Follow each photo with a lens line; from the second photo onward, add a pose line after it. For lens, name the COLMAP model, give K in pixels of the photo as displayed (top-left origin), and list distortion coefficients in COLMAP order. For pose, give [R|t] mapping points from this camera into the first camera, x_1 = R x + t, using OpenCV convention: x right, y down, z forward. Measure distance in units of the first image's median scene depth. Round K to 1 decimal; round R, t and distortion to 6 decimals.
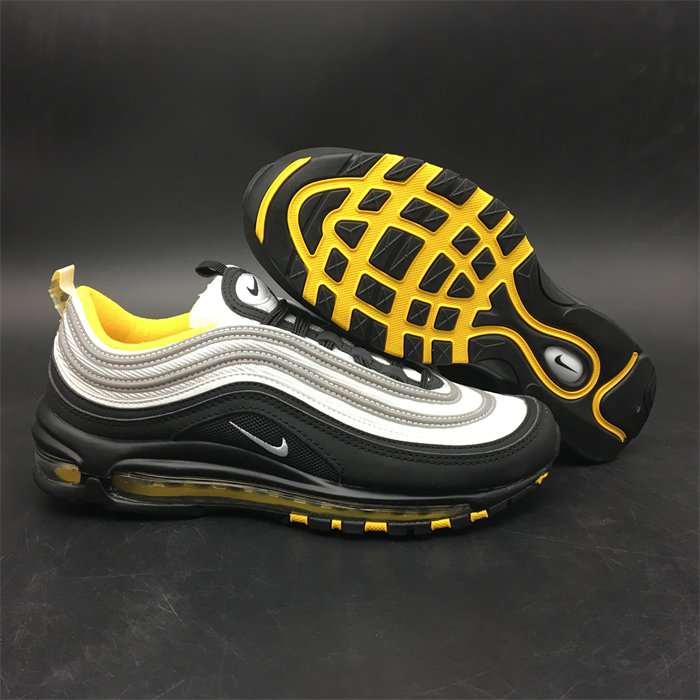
lens RADIAL K [[766.0, 0, 350.0], [0, 766.0, 350.0], [0, 0, 1]] dist [0.084727, -0.007919]
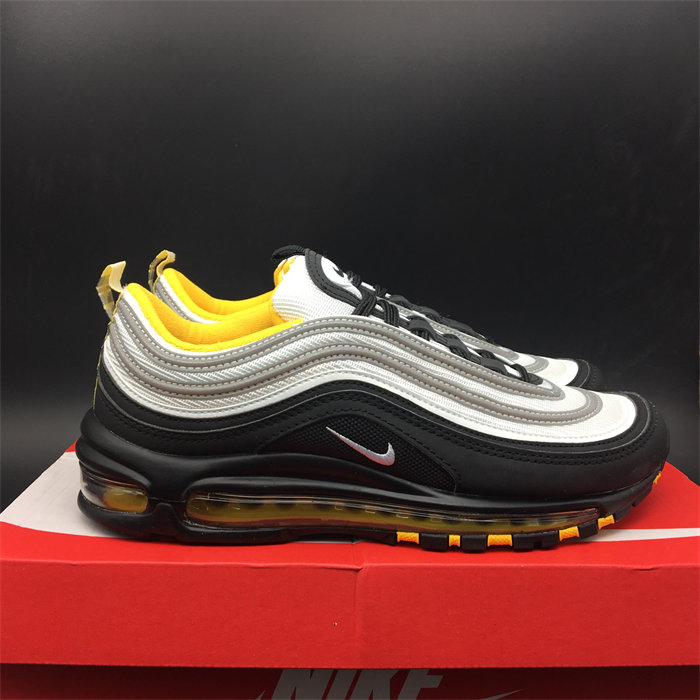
lens RADIAL K [[766.0, 0, 350.0], [0, 766.0, 350.0], [0, 0, 1]] dist [0.084727, -0.007919]
pose [[0.993423, -0.037830, 0.108071, -0.219091], [0.044340, 0.997303, -0.058488, 0.057824], [-0.105567, 0.062895, 0.992421, 0.133958]]
